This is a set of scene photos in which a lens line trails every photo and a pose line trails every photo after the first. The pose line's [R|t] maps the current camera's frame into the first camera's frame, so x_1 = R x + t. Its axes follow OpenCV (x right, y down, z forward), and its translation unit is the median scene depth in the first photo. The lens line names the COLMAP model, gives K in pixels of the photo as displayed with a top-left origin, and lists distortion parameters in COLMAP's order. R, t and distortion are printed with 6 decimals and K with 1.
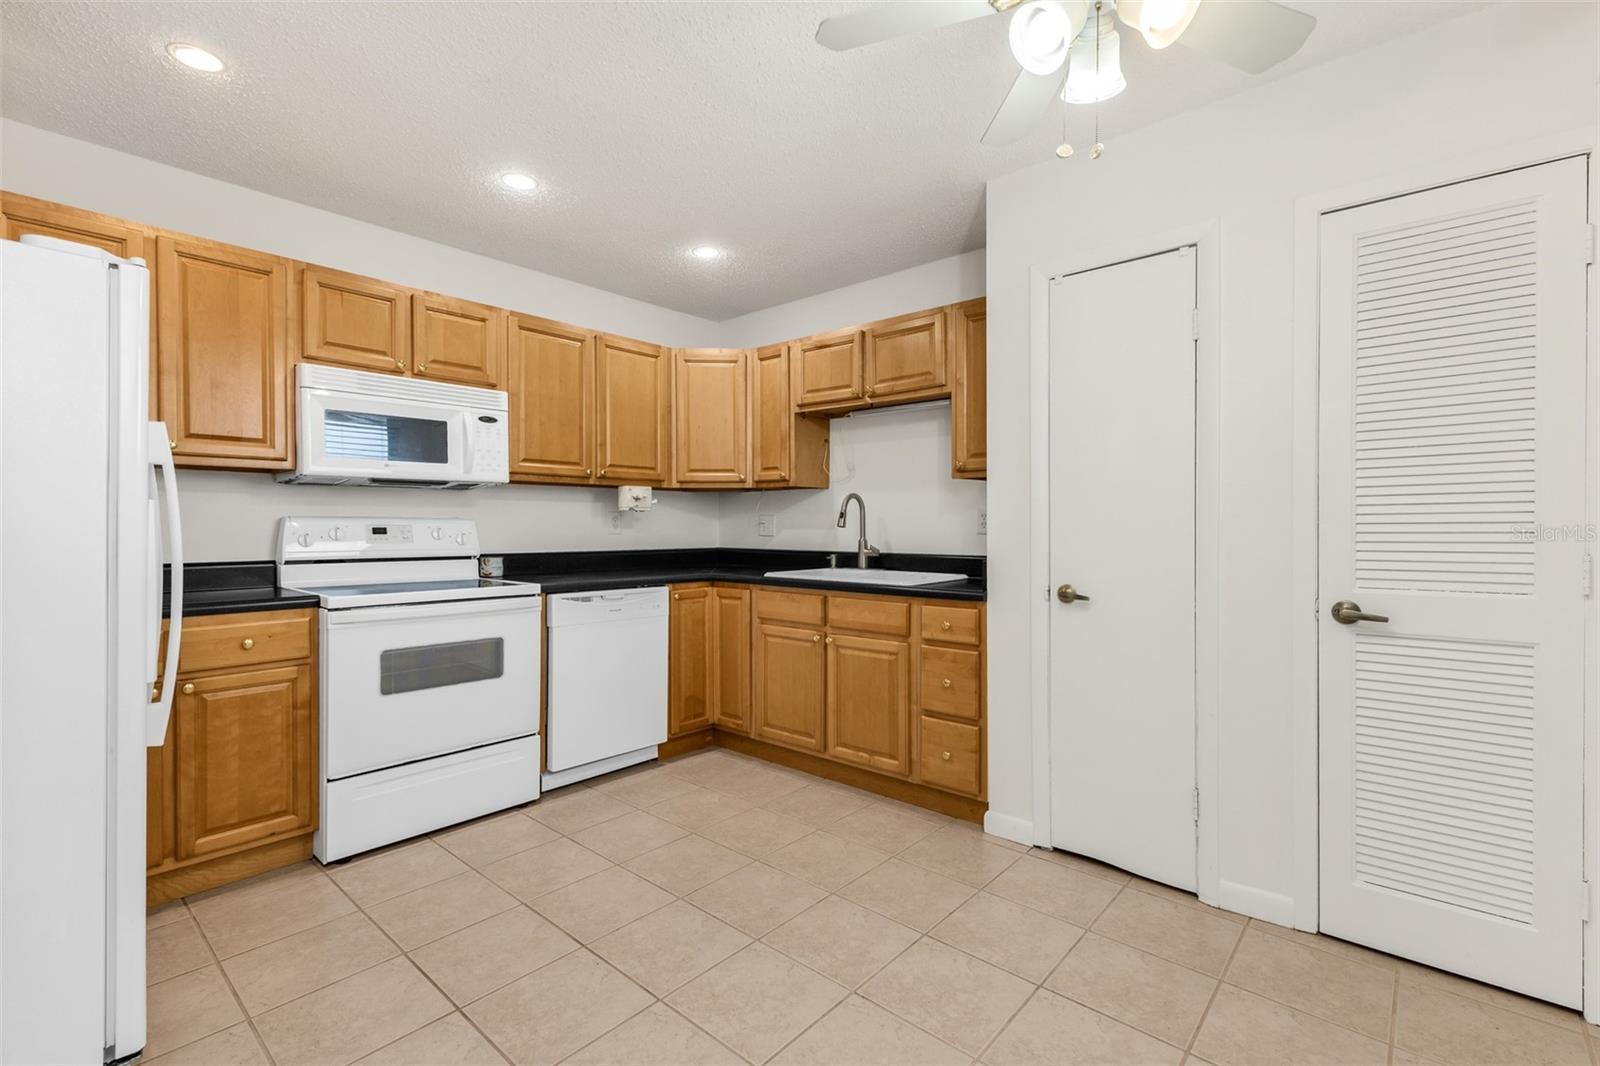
lens RADIAL K [[715.3, 0, 830.6], [0, 715.3, 521.3], [0, 0, 1]] dist [0.009192, -0.000775]
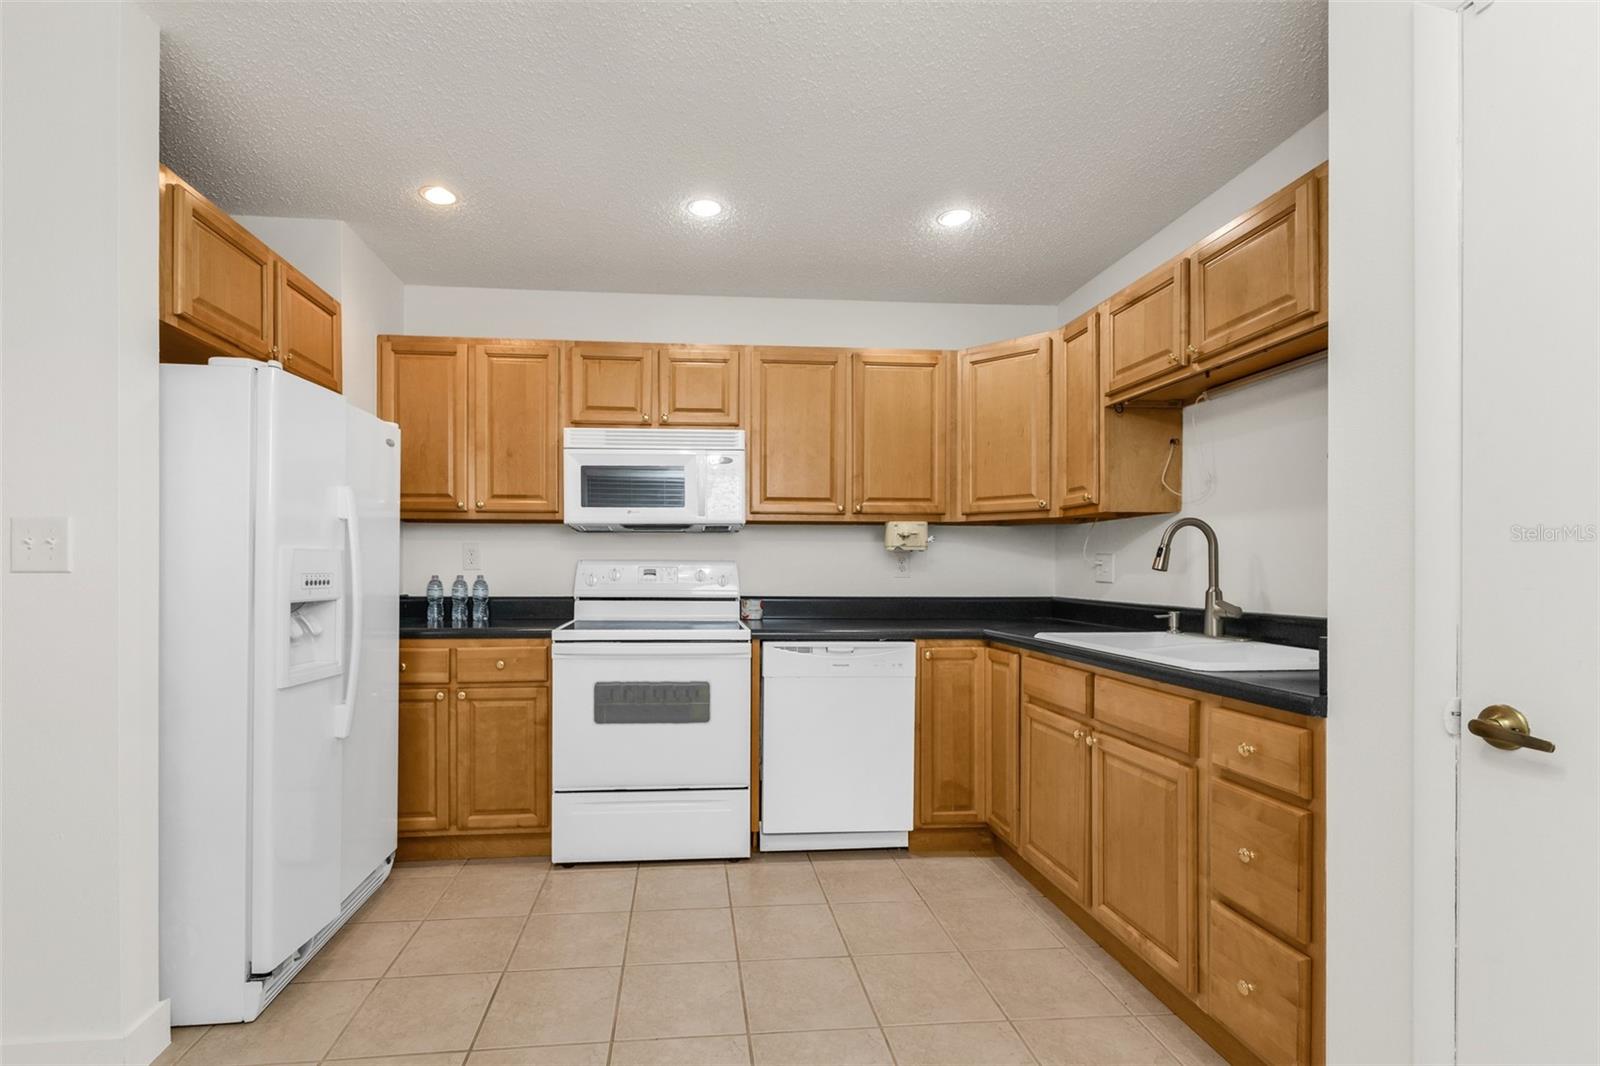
lens RADIAL K [[732.9, 0, 808.9], [0, 732.9, 568.0], [0, 0, 1]] dist [-0.000191, -0.000071]
pose [[0.707037, 0.000064, -0.707177, 0.288542], [0.003034, 0.999991, 0.003124, 0.003440], [0.707170, -0.004355, 0.707030, 0.331122]]
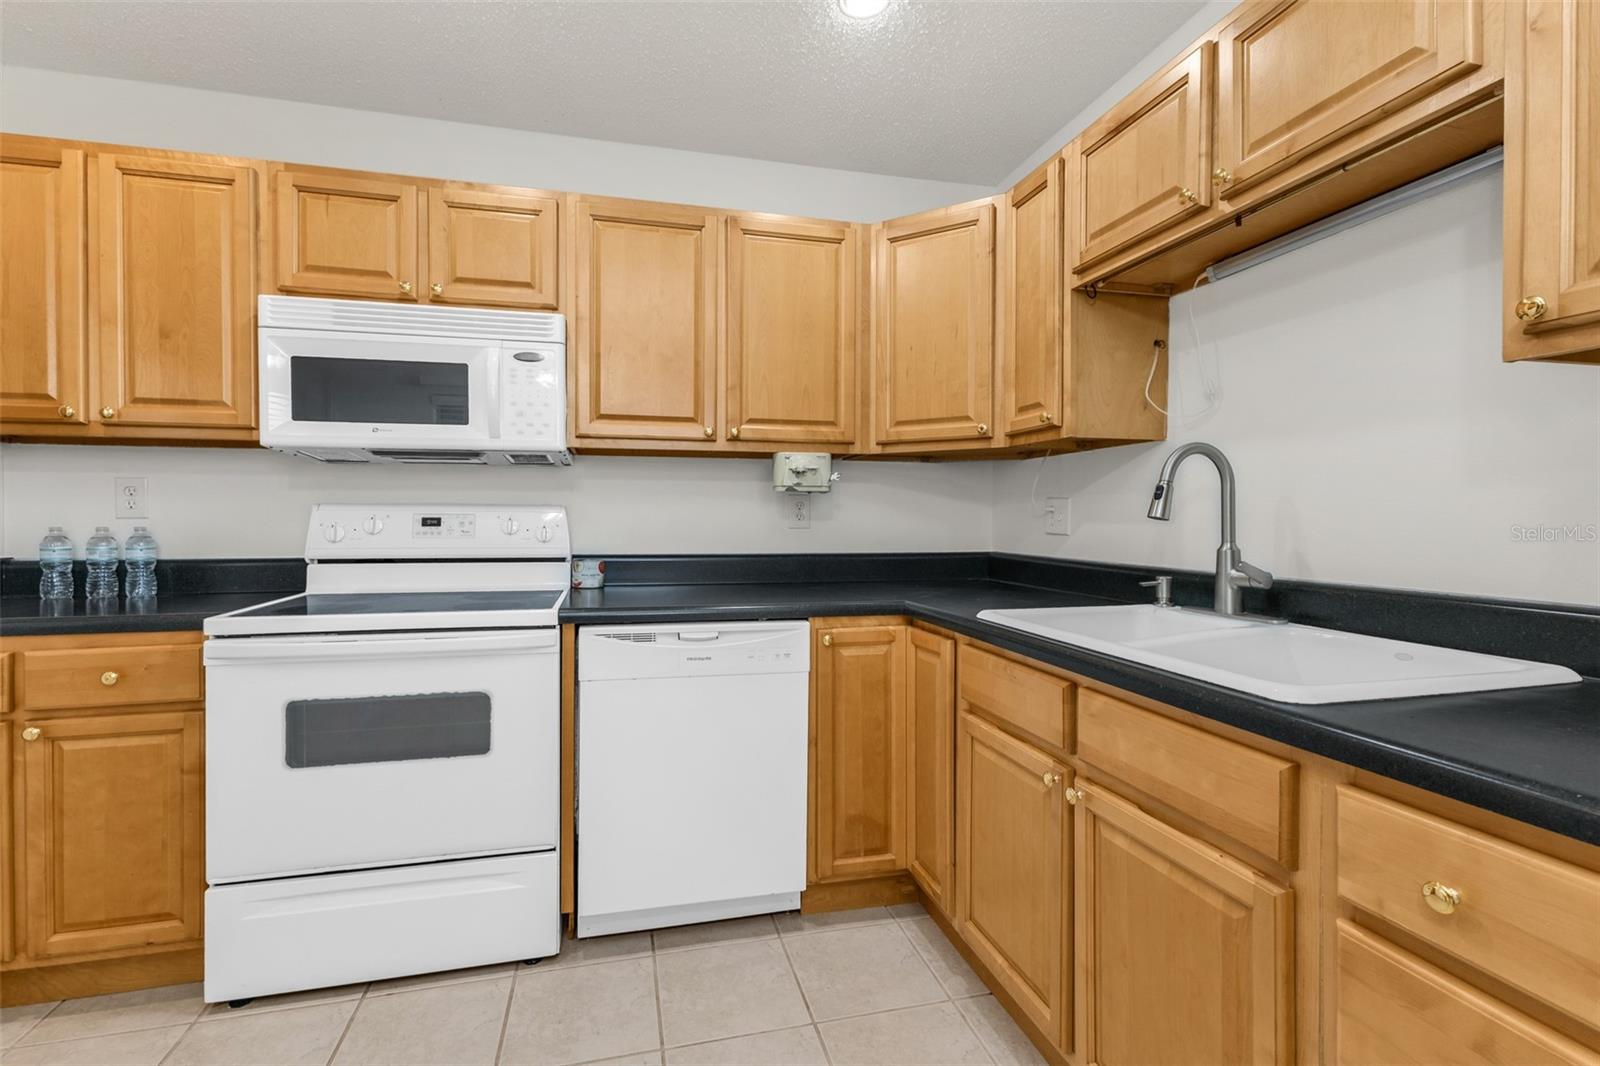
lens RADIAL K [[667.8, 0, 840.2], [0, 667.8, 524.9], [0, 0, 1]] dist [0.002895, -0.000181]
pose [[0.796697, 0.007942, -0.604327, 0.119009], [0.002216, 0.999869, 0.016061, 0.005229], [0.604375, -0.014136, 0.796574, 0.608256]]
